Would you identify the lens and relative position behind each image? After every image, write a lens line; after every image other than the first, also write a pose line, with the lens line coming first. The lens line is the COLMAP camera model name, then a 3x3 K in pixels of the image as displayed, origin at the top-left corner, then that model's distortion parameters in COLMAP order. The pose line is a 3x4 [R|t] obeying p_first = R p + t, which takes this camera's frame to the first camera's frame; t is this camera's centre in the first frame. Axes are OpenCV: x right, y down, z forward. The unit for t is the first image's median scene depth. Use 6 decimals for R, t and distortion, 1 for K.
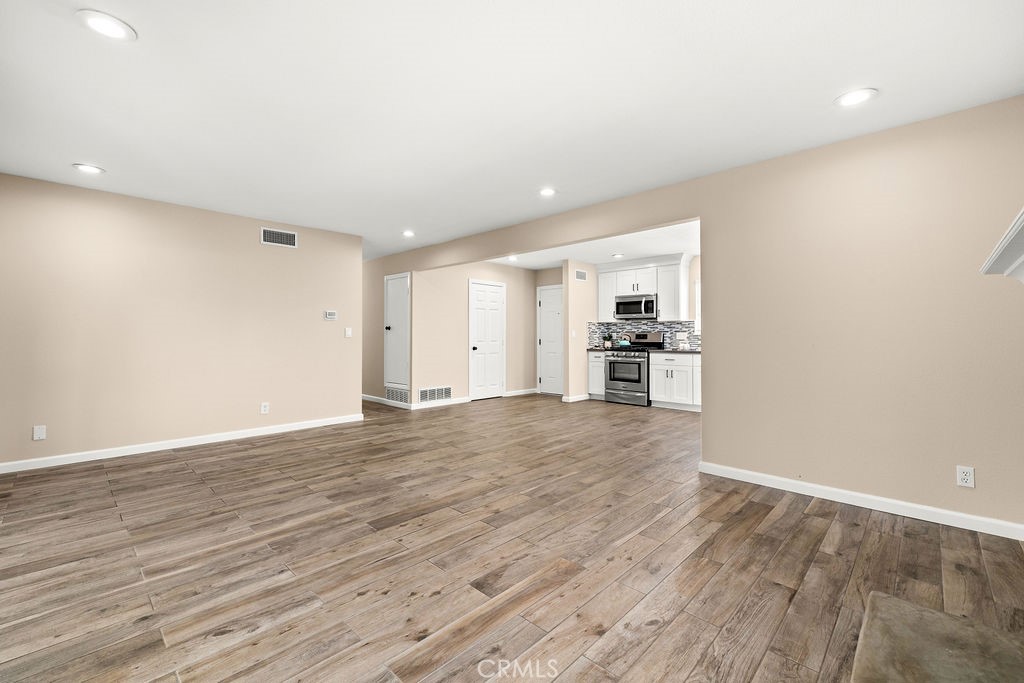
lens RADIAL K [[432.5, 0, 507.8], [0, 432.5, 338.2], [0, 0, 1]] dist [0.004753, -0.000125]
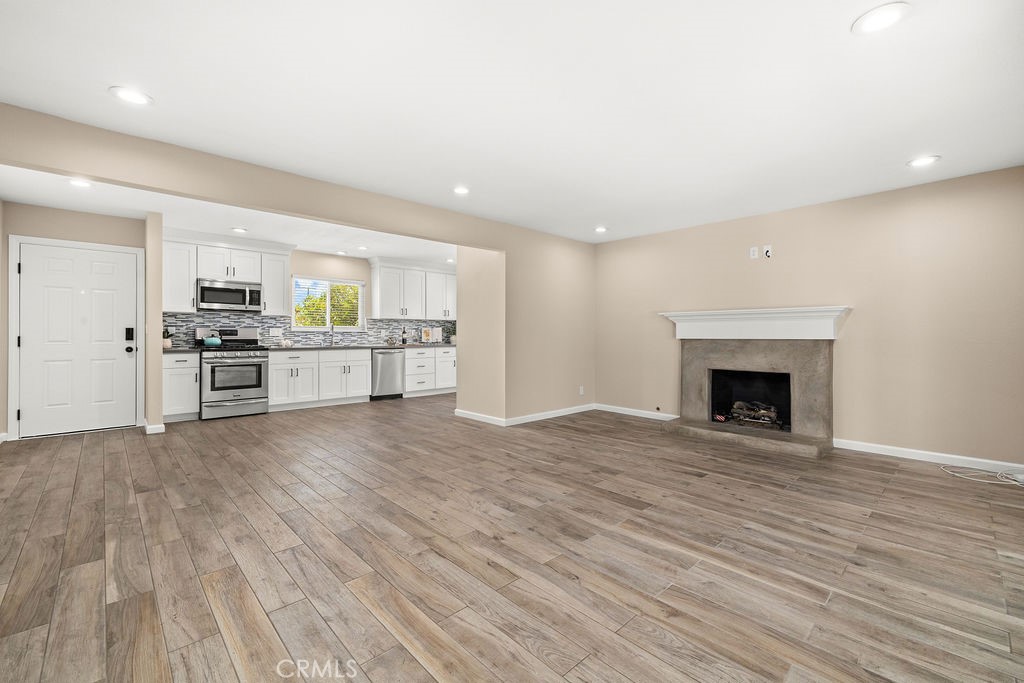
lens RADIAL K [[432.5, 0, 507.9], [0, 432.5, 338.3], [0, 0, 1]] dist [0.004753, -0.000125]
pose [[0.042334, -0.009223, 0.999061, -1.182430], [-0.000889, 0.999957, 0.009269, -0.002122], [-0.999103, -0.001281, 0.042324, 1.090933]]
